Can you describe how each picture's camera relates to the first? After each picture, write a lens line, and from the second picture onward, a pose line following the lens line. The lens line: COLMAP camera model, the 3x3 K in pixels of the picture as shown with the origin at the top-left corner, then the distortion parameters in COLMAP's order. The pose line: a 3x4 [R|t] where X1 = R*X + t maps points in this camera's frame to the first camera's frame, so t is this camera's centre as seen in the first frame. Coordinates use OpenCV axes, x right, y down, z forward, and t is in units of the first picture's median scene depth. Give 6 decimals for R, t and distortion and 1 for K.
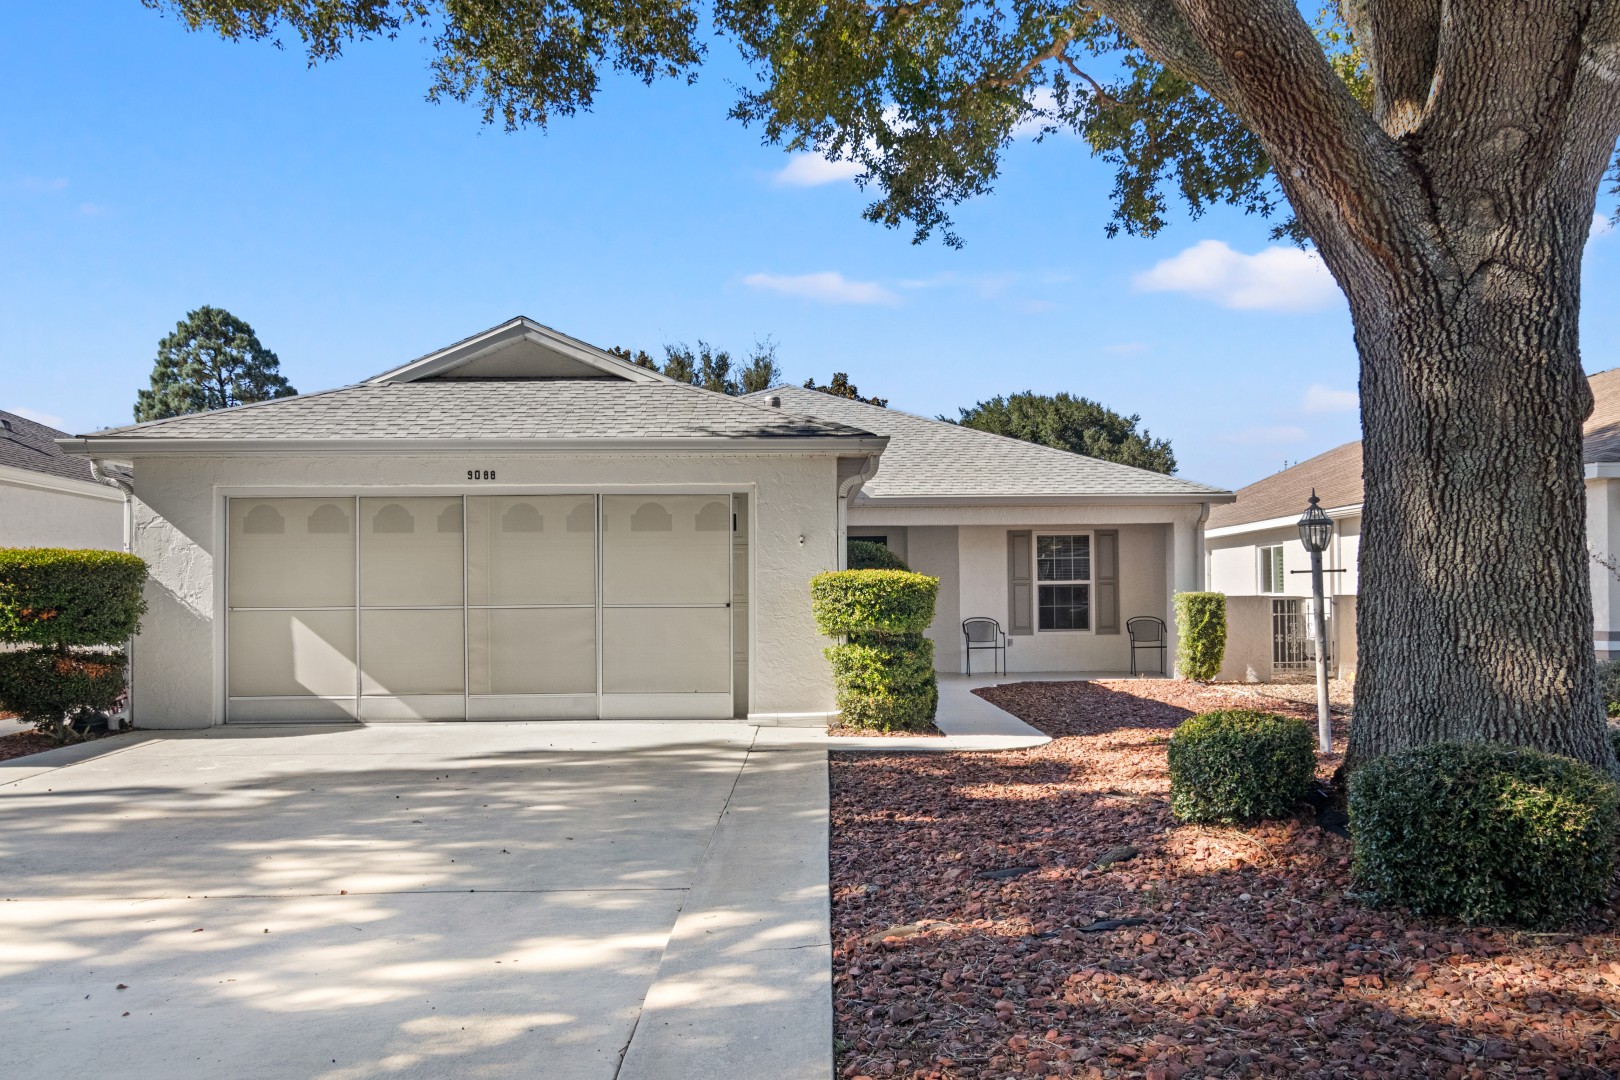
lens RADIAL K [[1388.9, 0, 810.0], [0, 1388.9, 540.0], [0, 0, 1]] dist [0.003562, 0.000681]
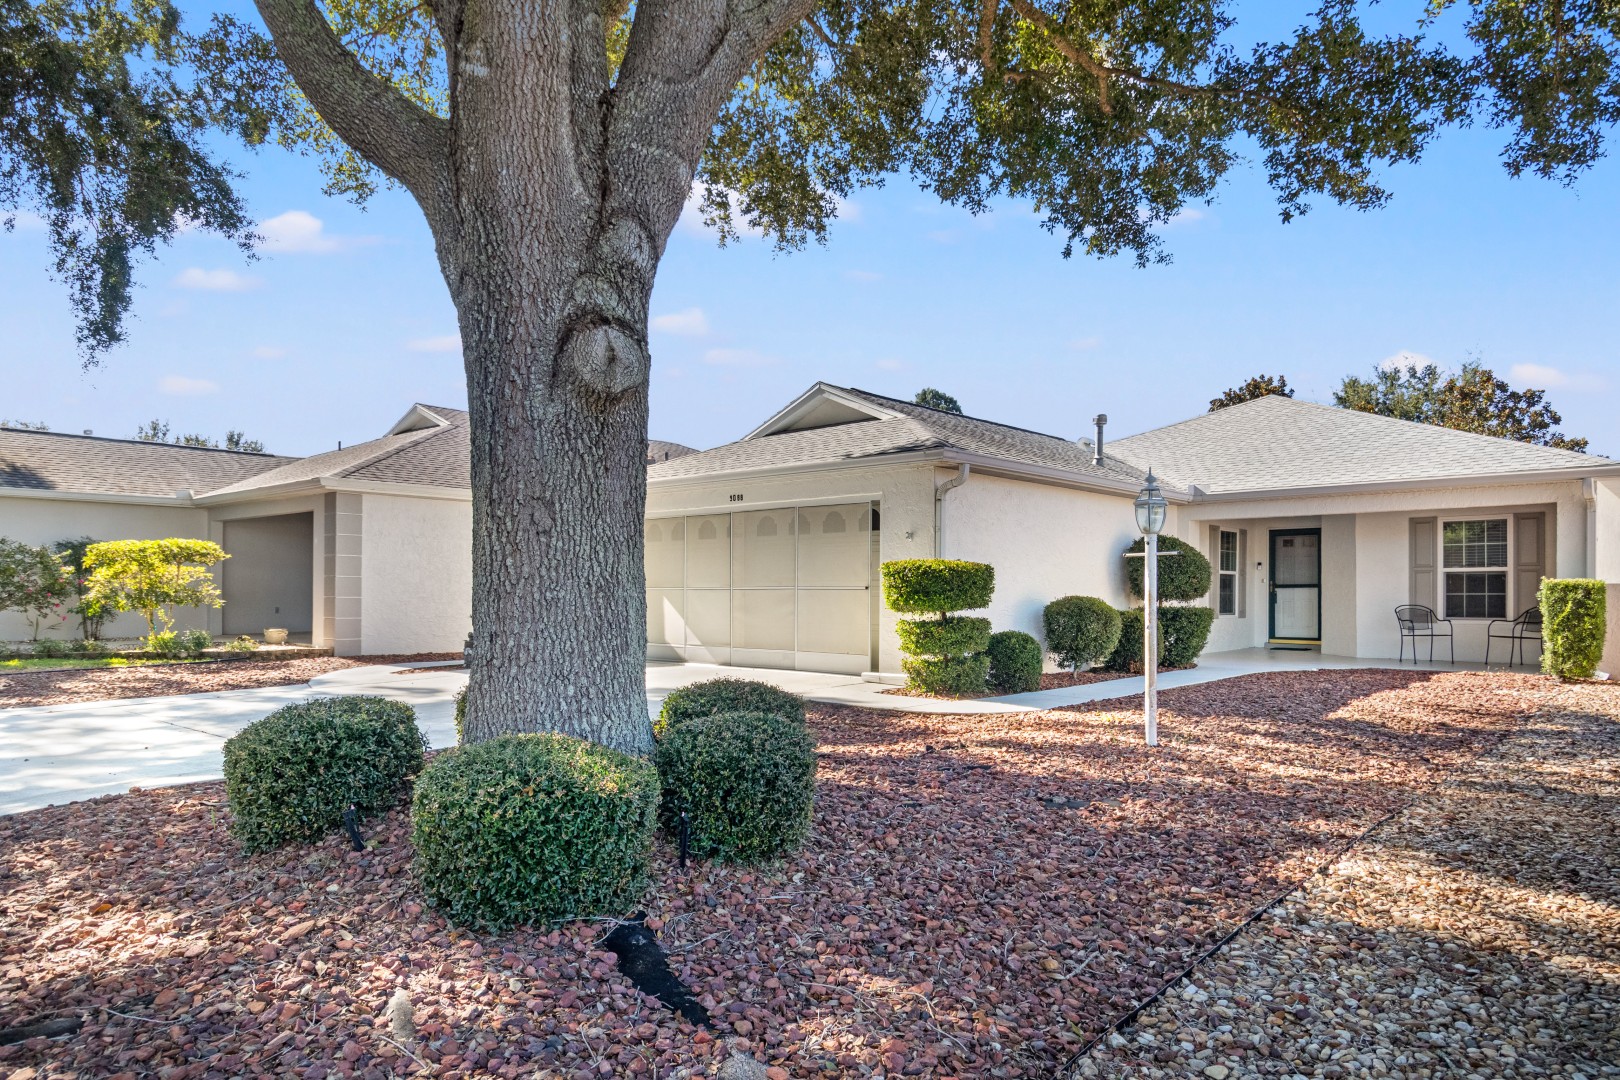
lens RADIAL K [[1036.8, 0, 810.0], [0, 1036.8, 540.0], [0, 0, 1]] dist [0.001553, 0.000242]
pose [[0.717645, -0.026788, -0.695893, 0.399922], [0.024305, 0.999615, -0.013415, 0.009800], [0.695985, -0.007286, 0.718020, 0.186268]]
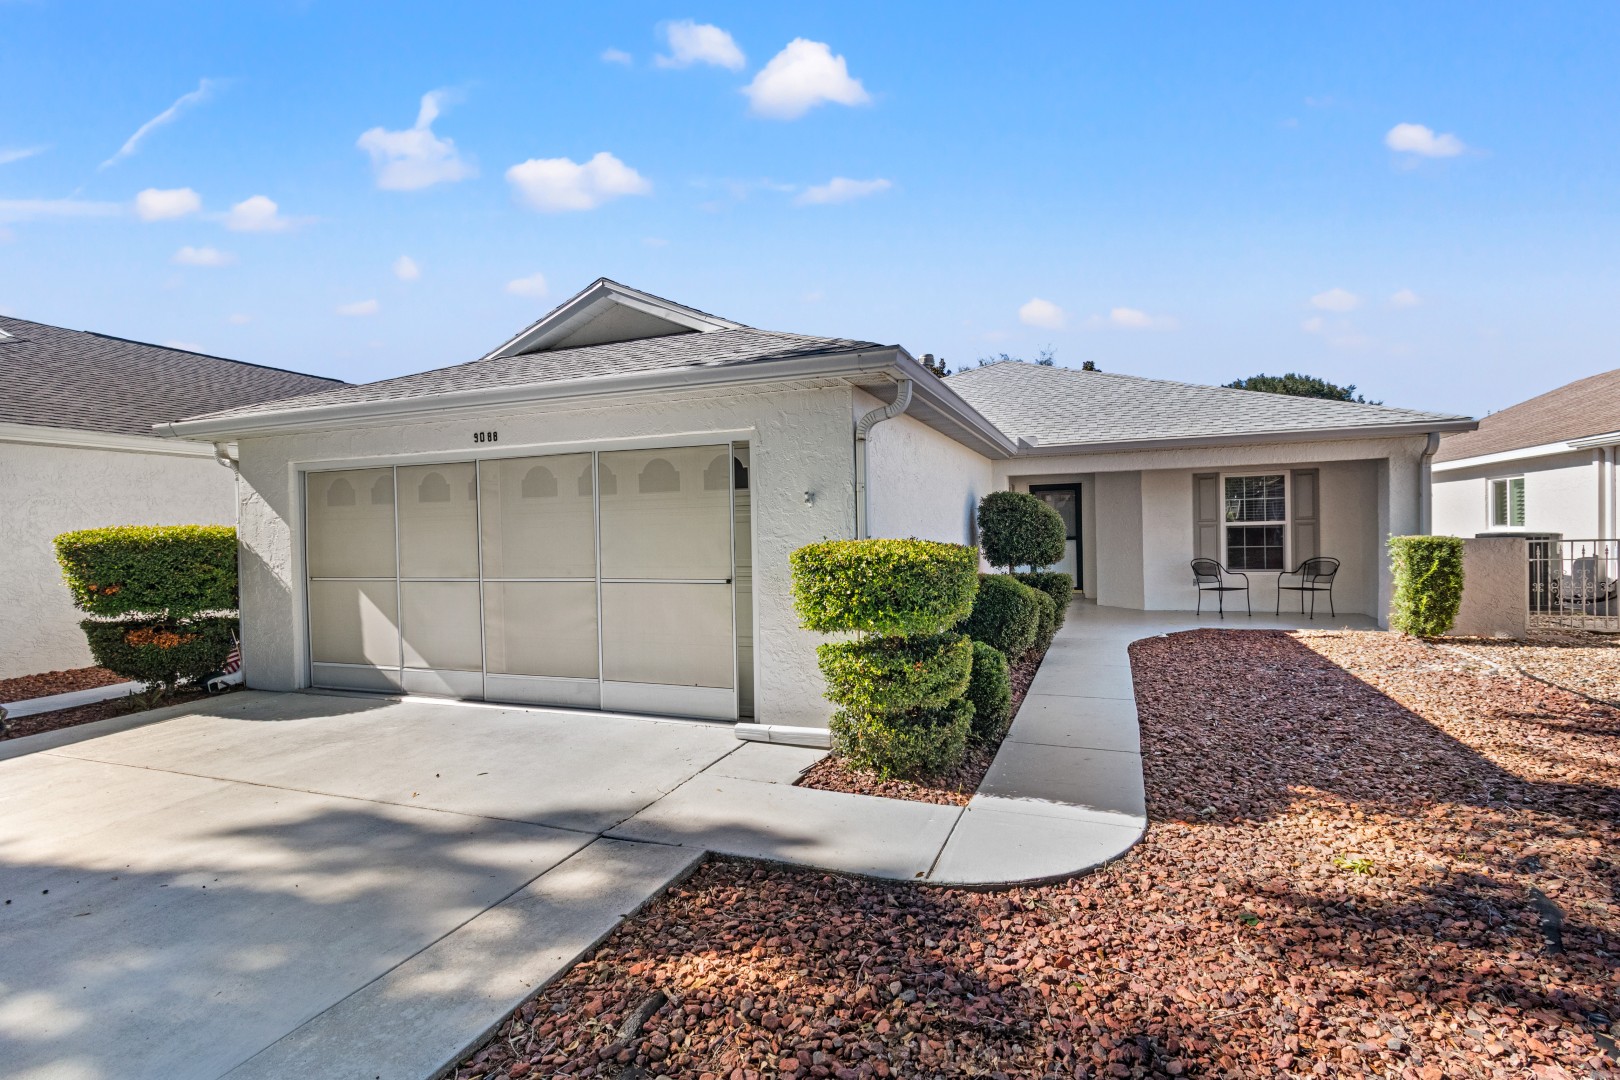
lens RADIAL K [[757.4, 0, 819.1], [0, 757.4, 536.2], [0, 0, 1]] dist [0.003812, 0.000816]
pose [[0.927647, -0.008759, -0.373355, 0.107555], [0.032481, 0.997829, 0.057294, -0.001954], [0.372043, -0.065275, 0.925918, 0.423773]]
